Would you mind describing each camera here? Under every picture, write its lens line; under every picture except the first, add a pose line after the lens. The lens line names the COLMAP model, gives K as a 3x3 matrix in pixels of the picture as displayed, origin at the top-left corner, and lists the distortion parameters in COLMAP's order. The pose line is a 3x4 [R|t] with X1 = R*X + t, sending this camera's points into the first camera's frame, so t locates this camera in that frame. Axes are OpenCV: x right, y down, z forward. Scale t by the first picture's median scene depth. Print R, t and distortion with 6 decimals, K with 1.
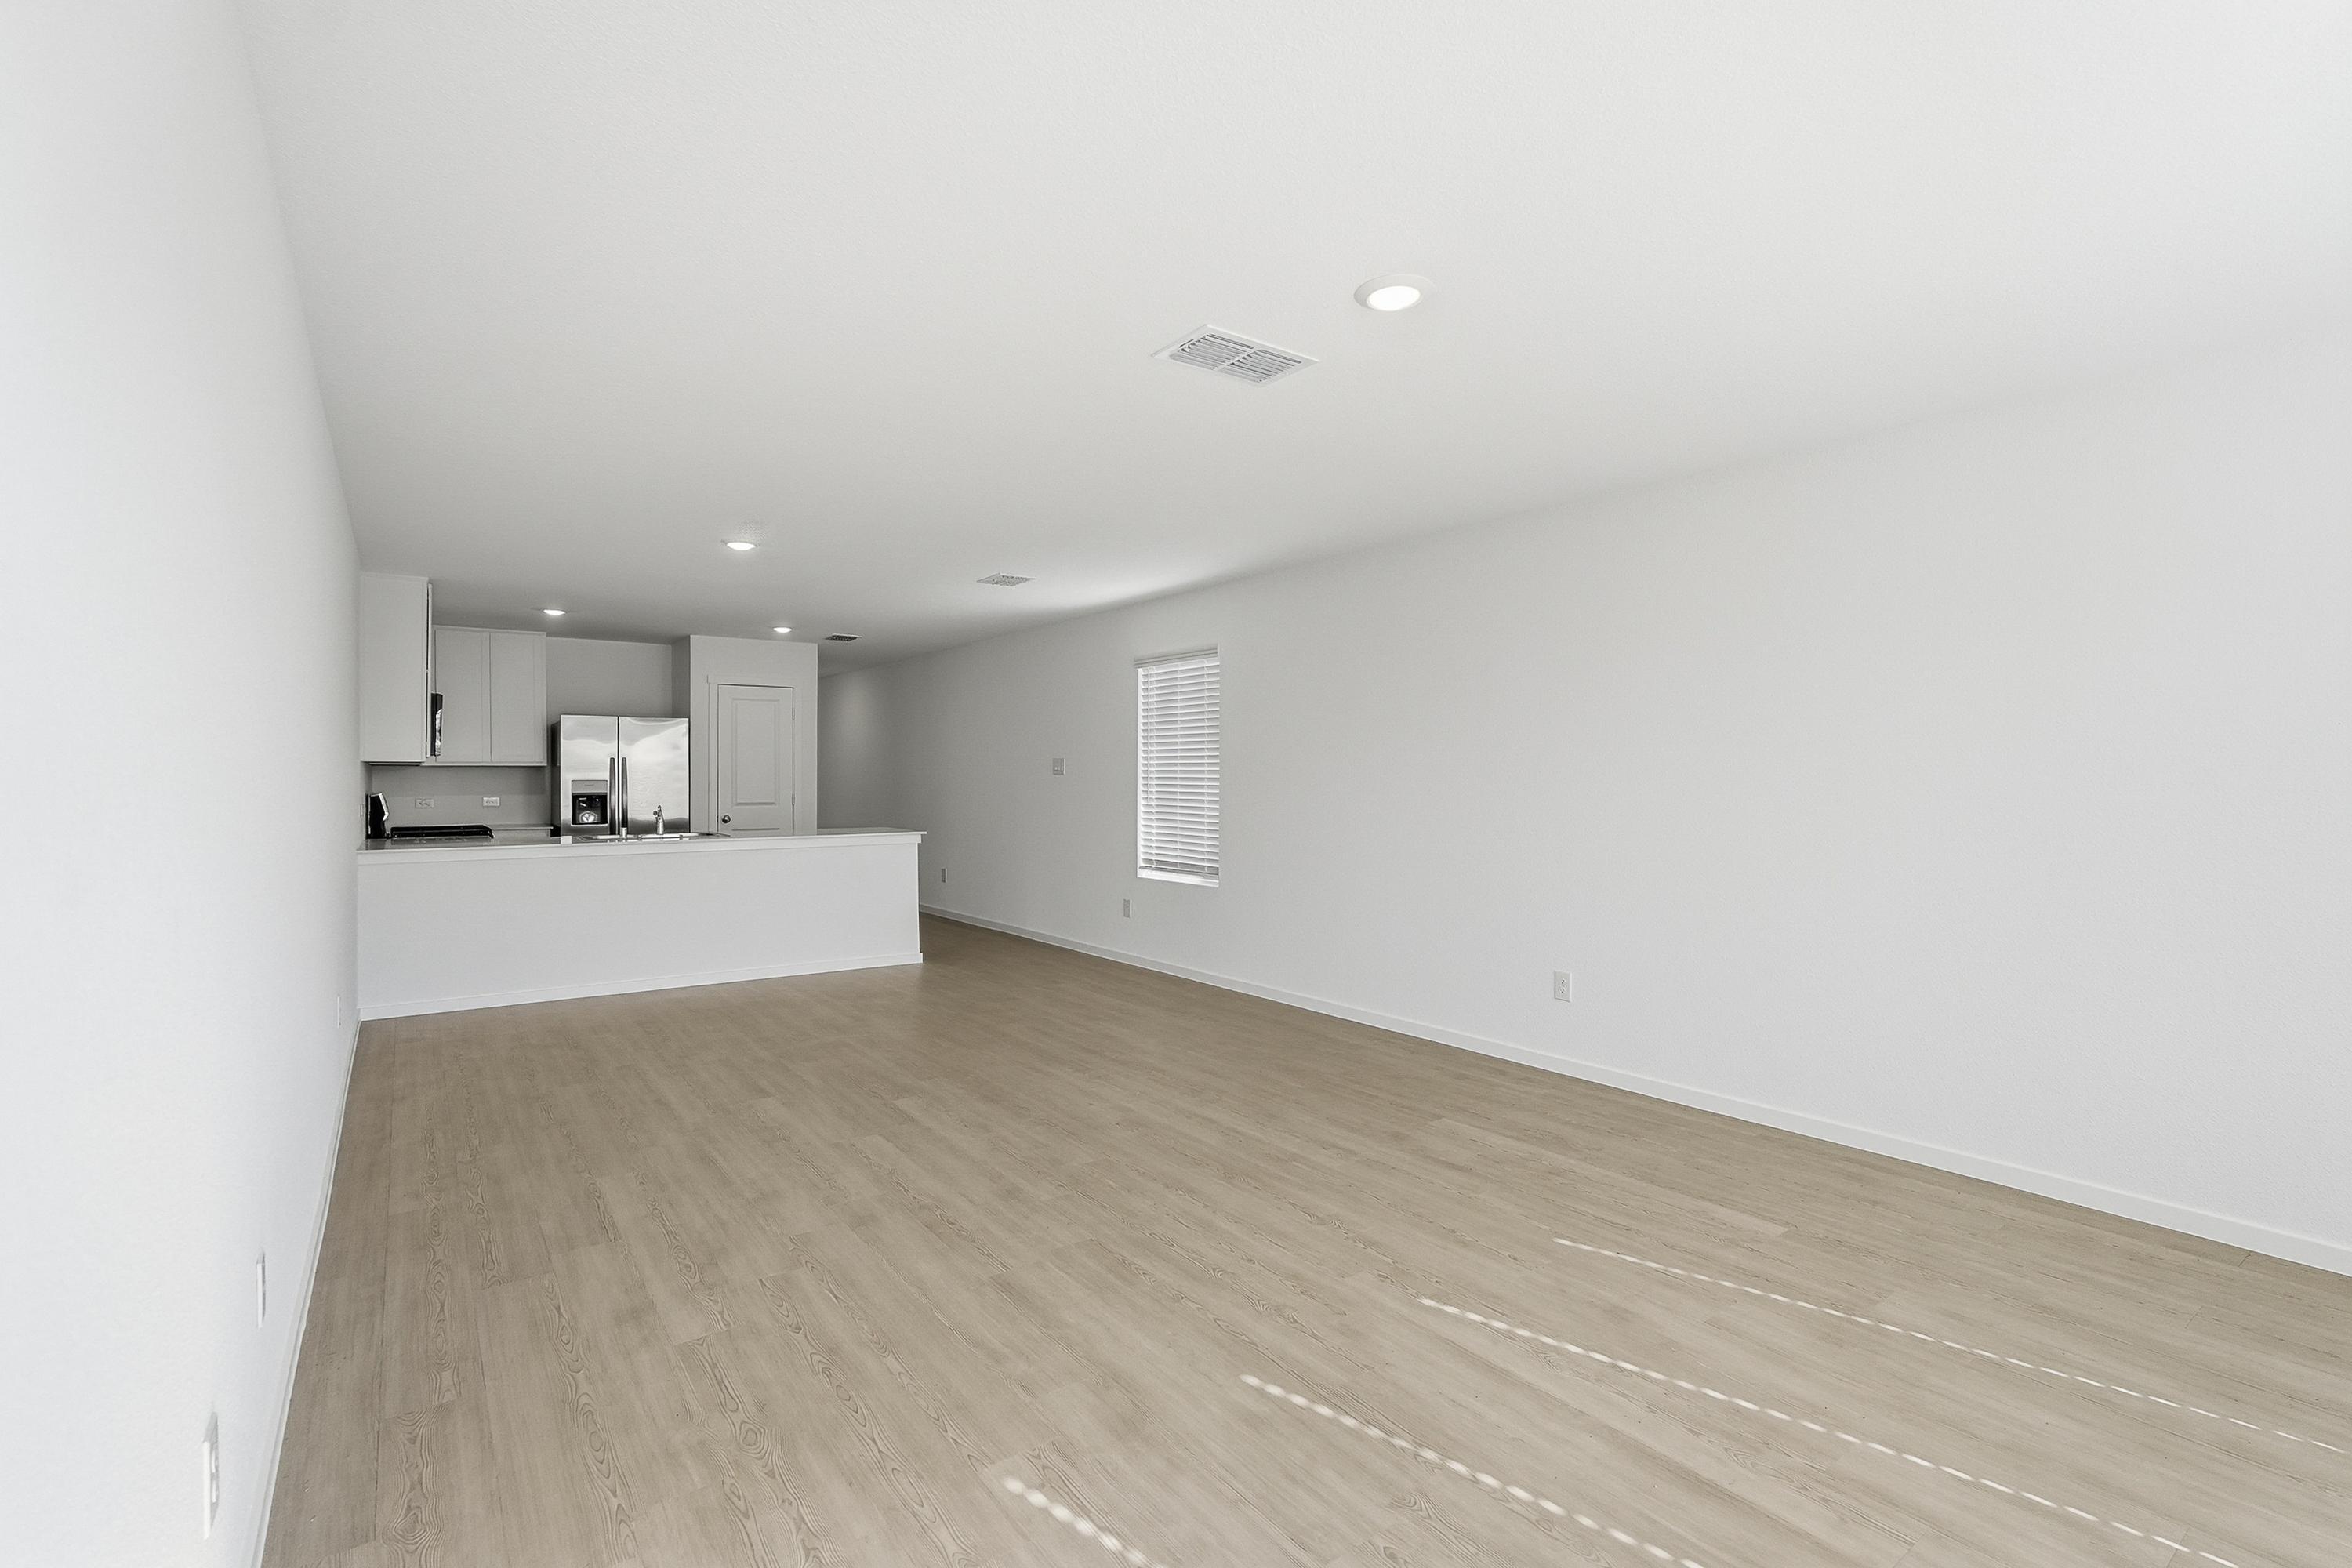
lens RADIAL K [[1077.9, 0, 1176.0], [0, 1077.9, 784.0], [0, 0, 1]] dist [-0.010362, 0.000035]
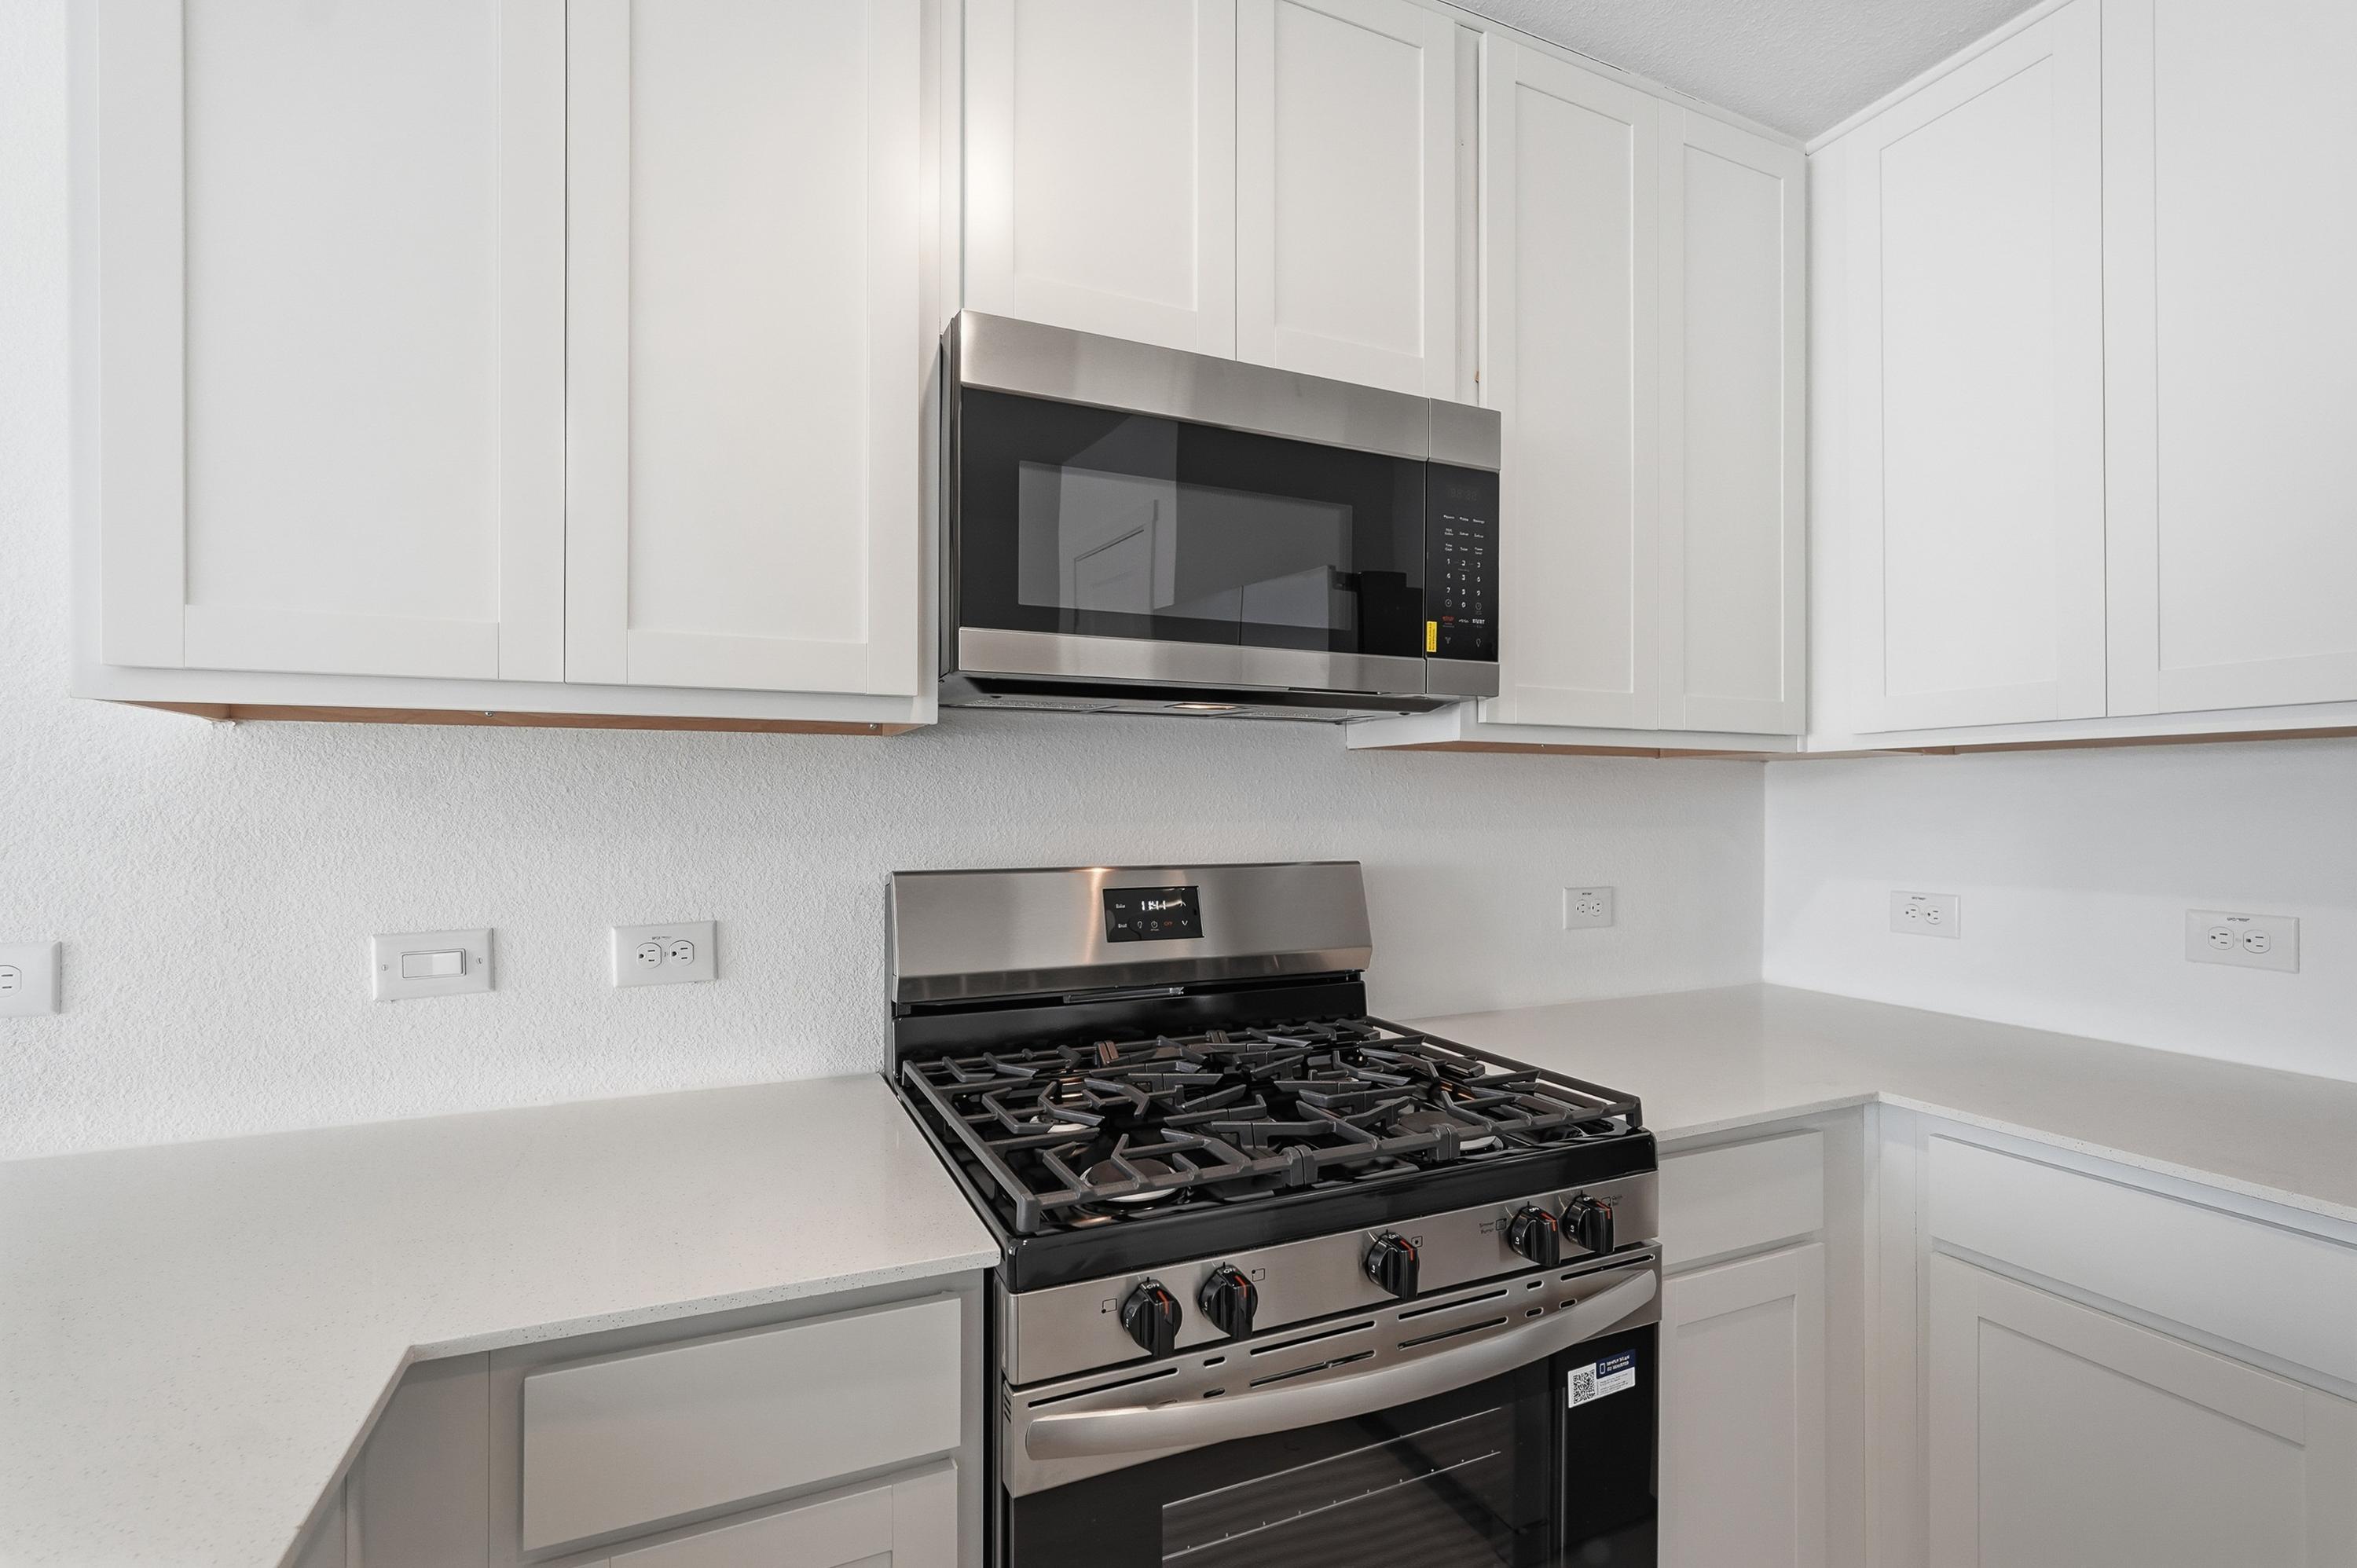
lens RADIAL K [[1056.6, 0, 1178.6], [0, 1056.6, 795.1], [0, 0, 1]] dist [-0.003107, -0.000168]
pose [[-0.207301, -0.010001, -0.978226, -1.002891], [-0.006039, 0.999942, -0.008943, -0.012005], [0.978259, 0.004054, -0.207349, 2.030332]]
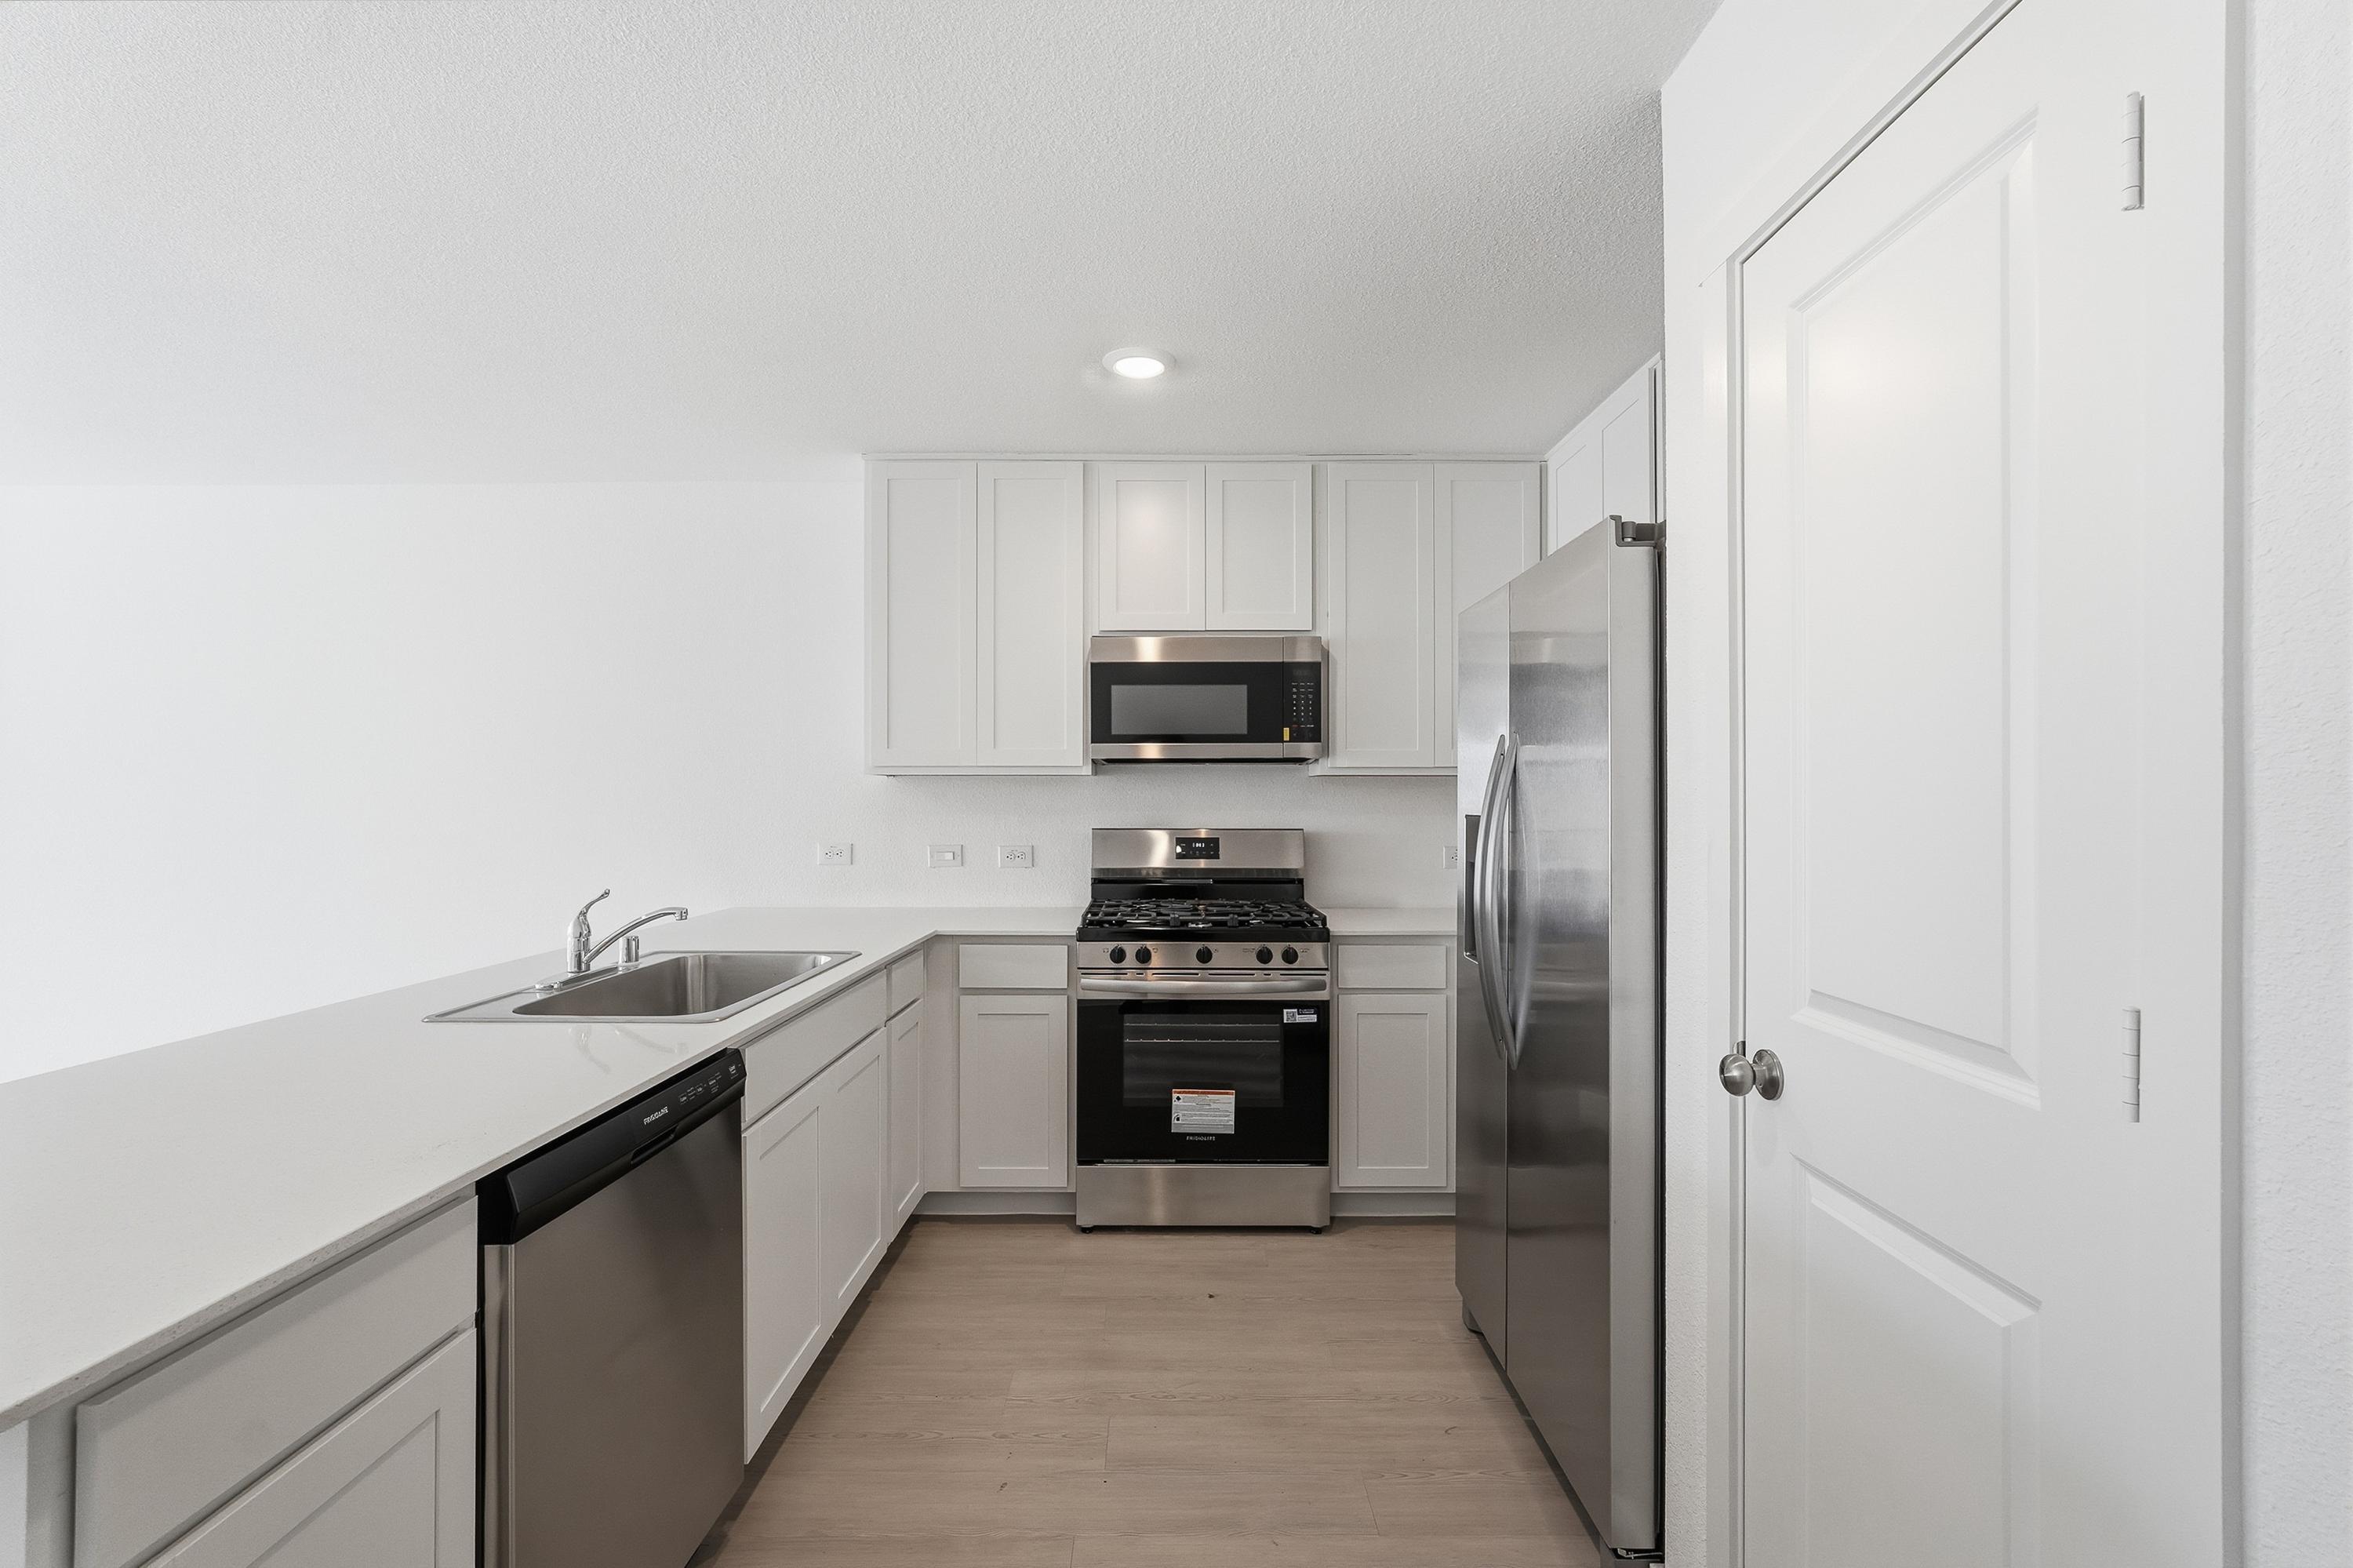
lens RADIAL K [[1054.9, 0, 1176.6], [0, 1054.9, 795.1], [0, 0, 1]] dist [-0.003107, -0.000168]
pose [[-0.582728, -0.000718, -0.812667, -0.582351], [-0.005160, 0.999983, 0.002817, -0.021931], [0.812651, 0.005835, -0.582722, 2.507008]]
